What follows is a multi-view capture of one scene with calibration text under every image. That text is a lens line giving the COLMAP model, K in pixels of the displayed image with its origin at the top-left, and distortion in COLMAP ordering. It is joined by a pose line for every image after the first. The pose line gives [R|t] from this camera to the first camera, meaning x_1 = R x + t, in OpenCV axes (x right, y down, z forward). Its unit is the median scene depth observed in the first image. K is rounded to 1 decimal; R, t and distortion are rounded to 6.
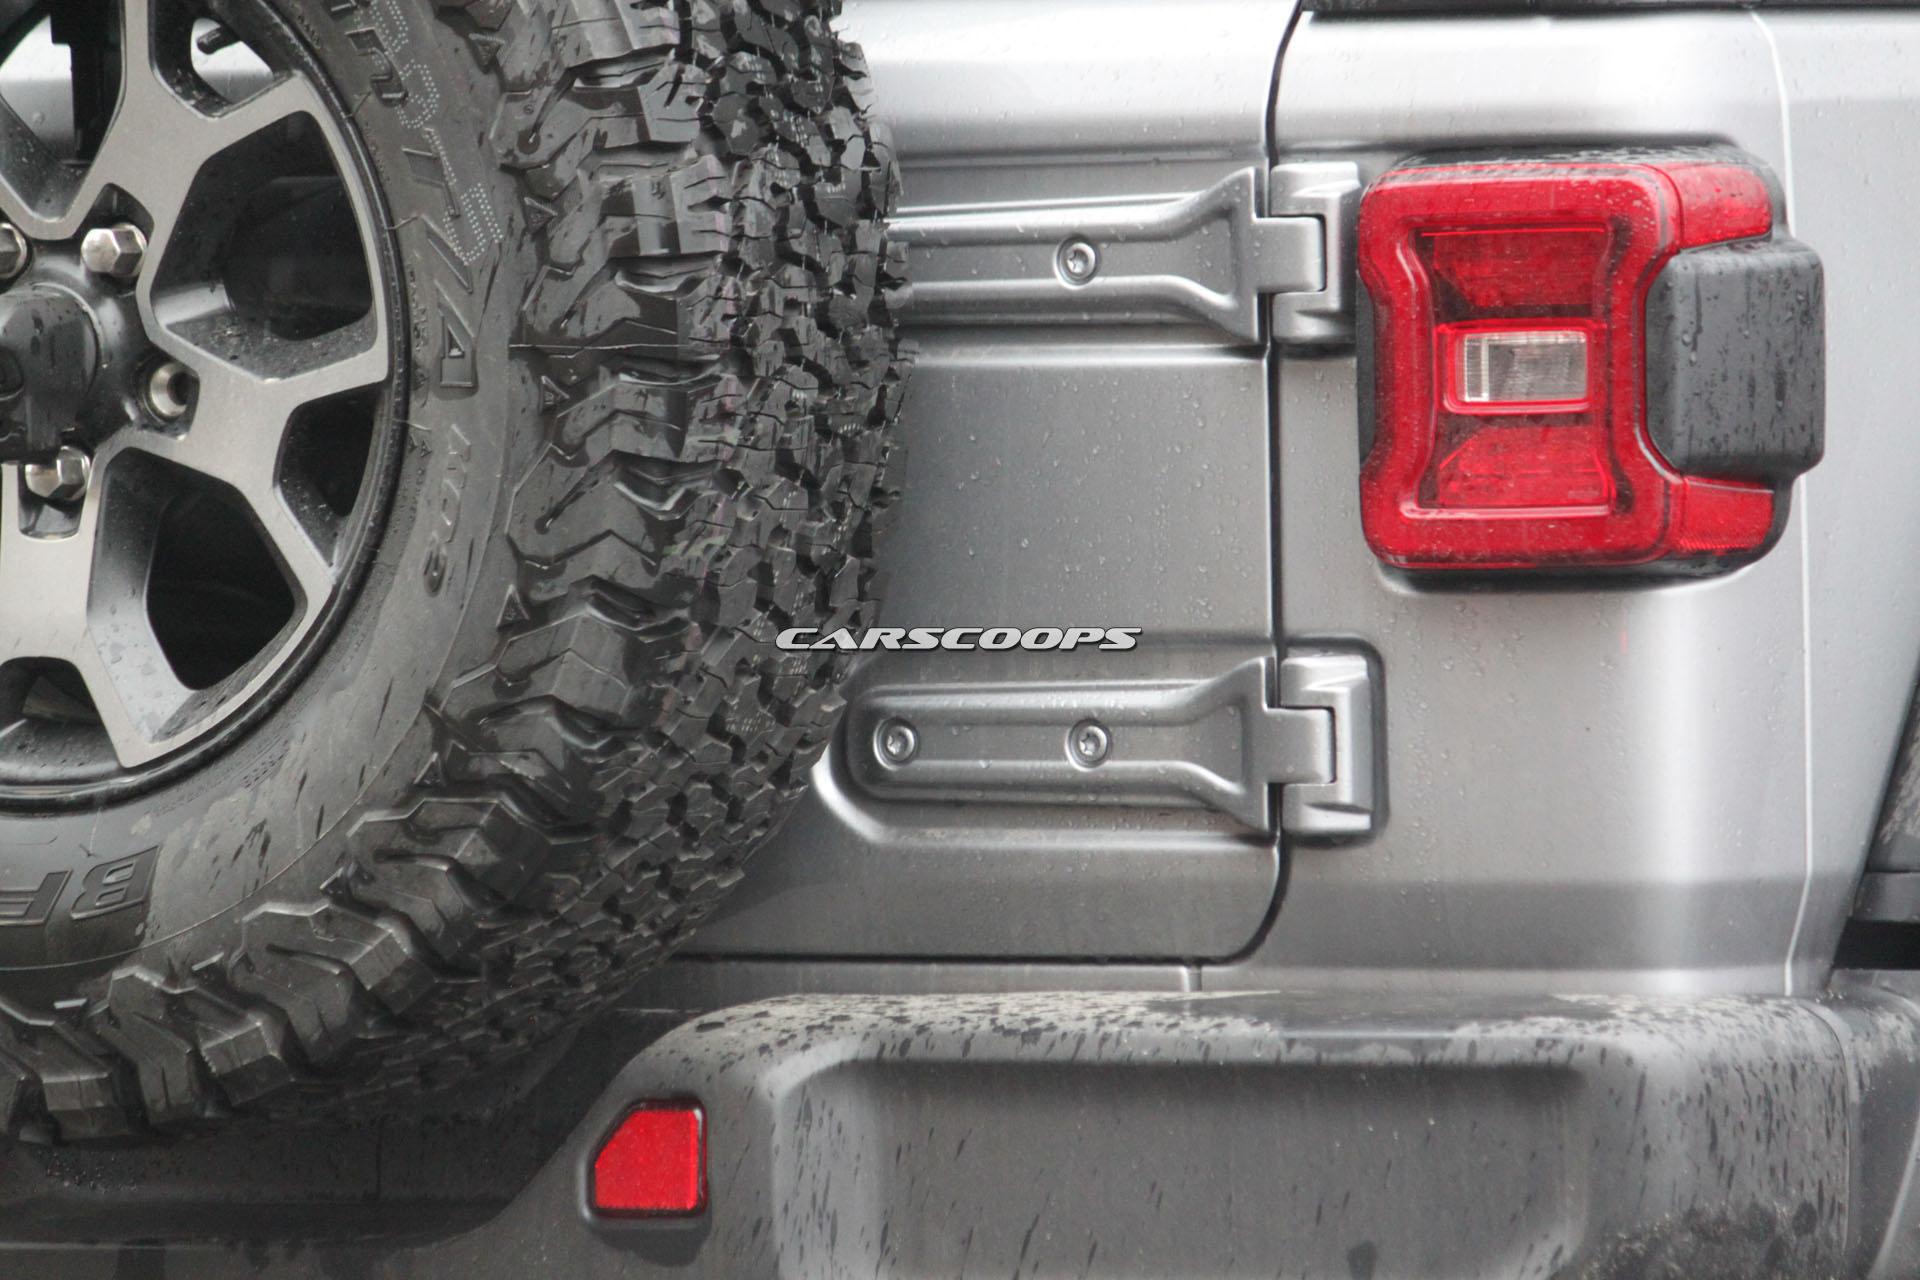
lens RADIAL K [[13544.2, 0, 957.6], [0, 13544.2, 575.1], [0, 0, 1]] dist [2.424085, -20.384607]
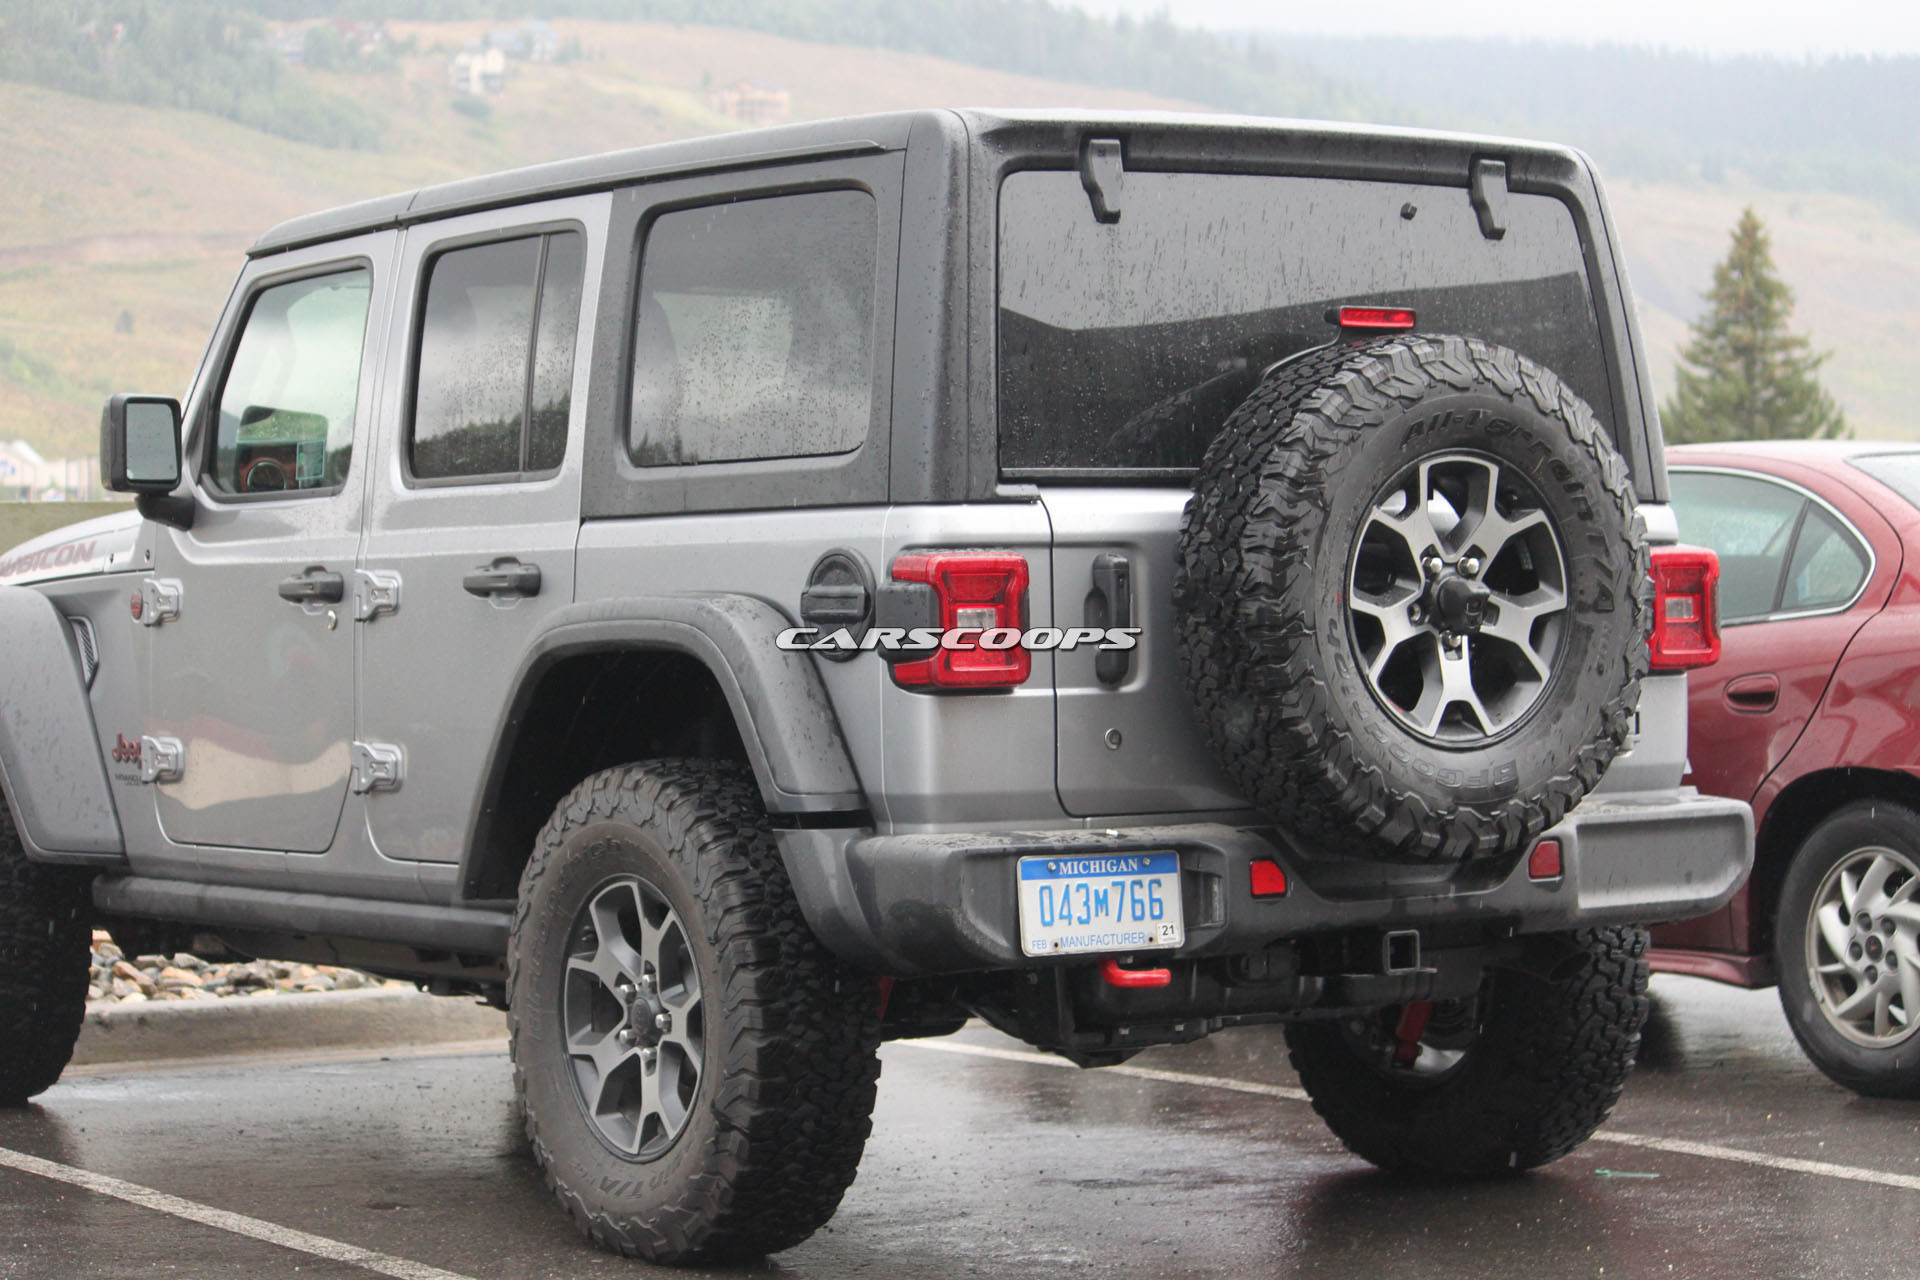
lens RADIAL K [[4954.2, 0, 1052.4], [0, 4954.2, 646.9], [0, 0, 1]] dist [-0.347489, 1.239443]
pose [[0.380639, 0.005003, 0.924710, -1.124423], [0.031505, 0.999335, -0.018376, 0.011618], [-0.924187, 0.036128, 0.380228, 0.677776]]
